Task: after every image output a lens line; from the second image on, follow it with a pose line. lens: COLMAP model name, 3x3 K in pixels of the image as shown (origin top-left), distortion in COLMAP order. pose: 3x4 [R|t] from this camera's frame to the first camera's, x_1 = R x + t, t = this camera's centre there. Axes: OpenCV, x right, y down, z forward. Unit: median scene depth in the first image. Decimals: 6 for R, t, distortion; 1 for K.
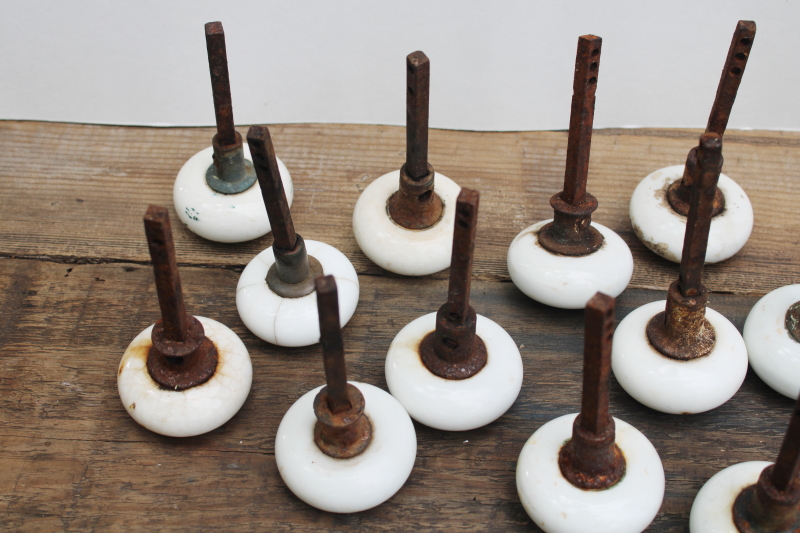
lens RADIAL K [[1229.5, 0, 400.0], [0, 1229.5, 266.5], [0, 0, 1]] dist [-0.048472, -0.002237]
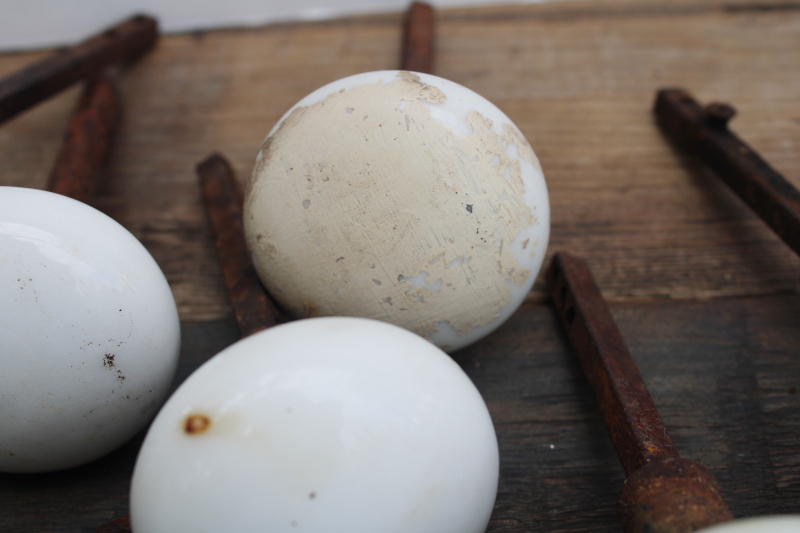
lens RADIAL K [[1184.2, 0, 400.0], [0, 1184.2, 266.5], [0, 0, 1]] dist [-0.040298, -0.044161]
pose [[0.995451, -0.094153, 0.014577, 0.258813], [0.094743, 0.994379, -0.047263, 0.027316], [-0.010046, 0.048430, 0.998776, 0.617289]]
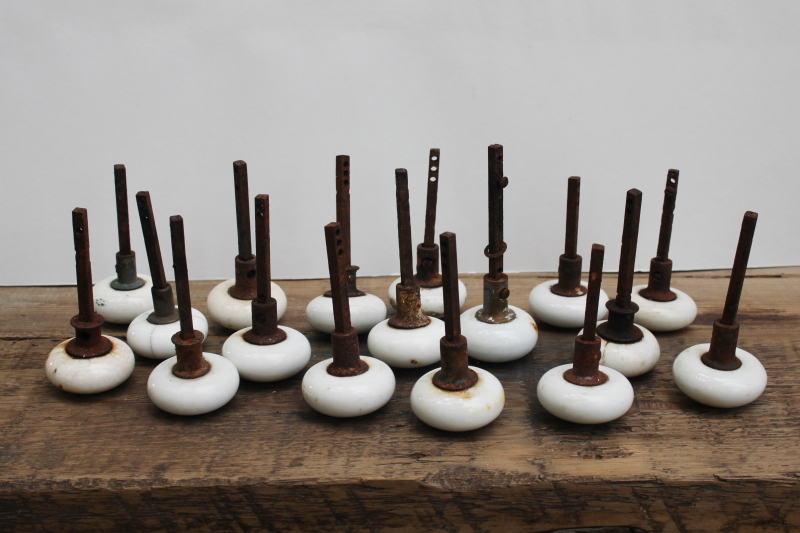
lens RADIAL K [[1184.2, 0, 400.0], [0, 1184.2, 266.5], [0, 0, 1]] dist [-0.040298, -0.044161]
pose [[0.996528, -0.023954, 0.079739, 0.095314], [0.056691, 0.896630, -0.439137, 0.651306], [-0.060977, 0.442133, 0.894874, -0.393051]]
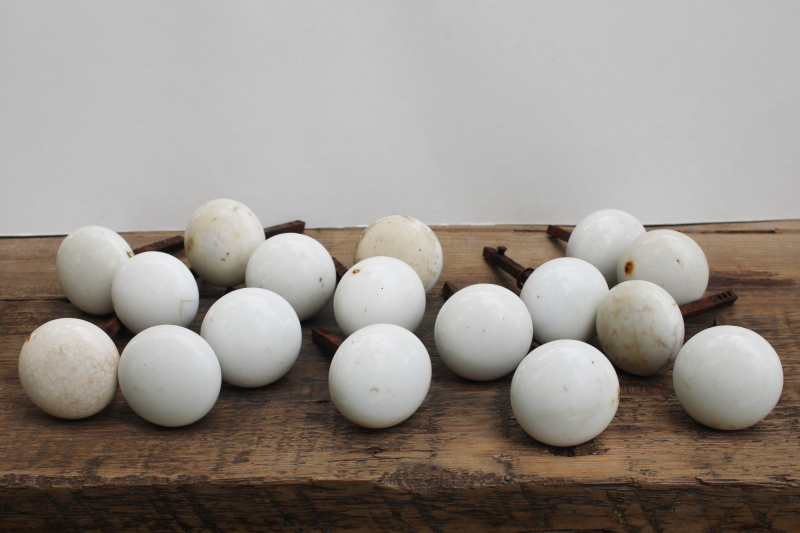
lens RADIAL K [[1184.2, 0, 400.0], [0, 1184.2, 266.5], [0, 0, 1]] dist [-0.040298, -0.044161]
pose [[0.996041, -0.024983, 0.085307, 0.141921], [0.053906, 0.932850, -0.356208, 0.521683], [-0.070679, 0.359397, 0.930504, -0.318038]]
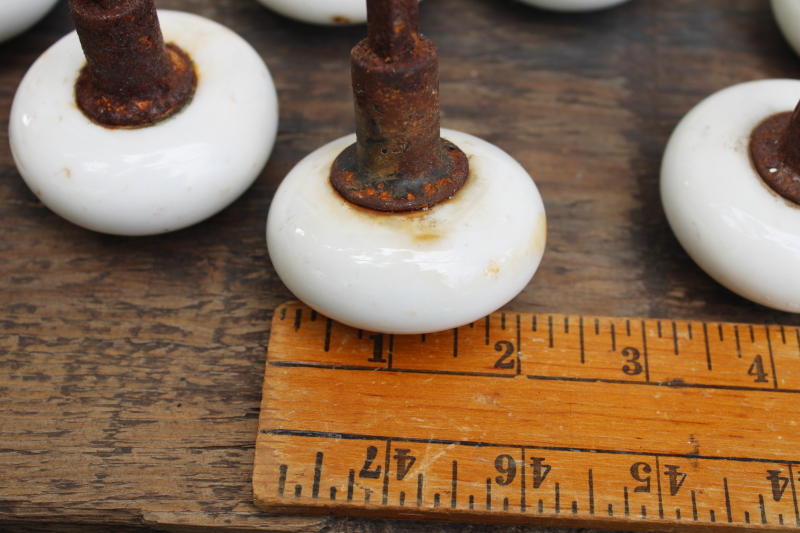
lens RADIAL K [[1184.2, 0, 400.0], [0, 1184.2, 266.5], [0, 0, 1]] dist [-0.040298, -0.044161]
pose [[0.997687, -0.014433, 0.066432, 0.215540], [0.004995, 0.990124, 0.140106, 0.151762], [-0.067798, -0.139450, 0.987905, 0.417368]]
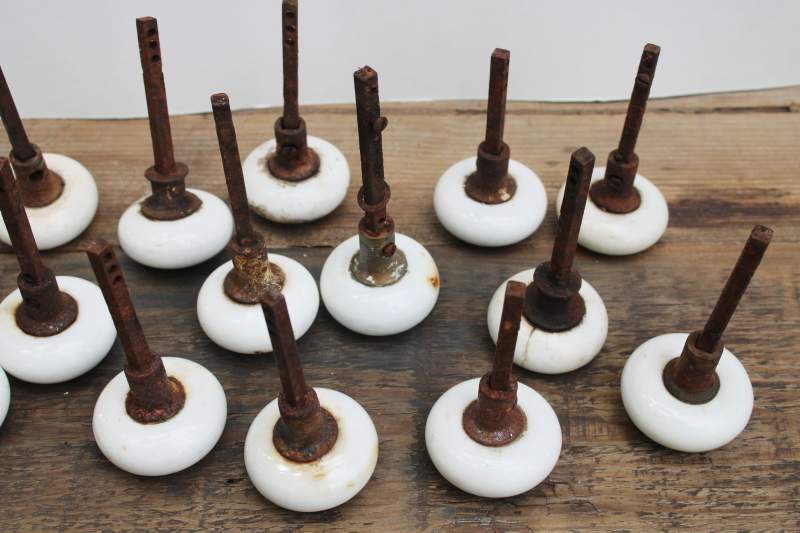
lens RADIAL K [[1166.7, 0, 400.0], [0, 1166.7, 266.5], [0, 0, 1]] dist [-0.029516, -0.058272]
pose [[0.994411, -0.067820, 0.080916, 0.271173], [0.068720, 0.997601, -0.008381, 0.058044], [-0.080154, 0.013895, 0.996686, -0.060499]]
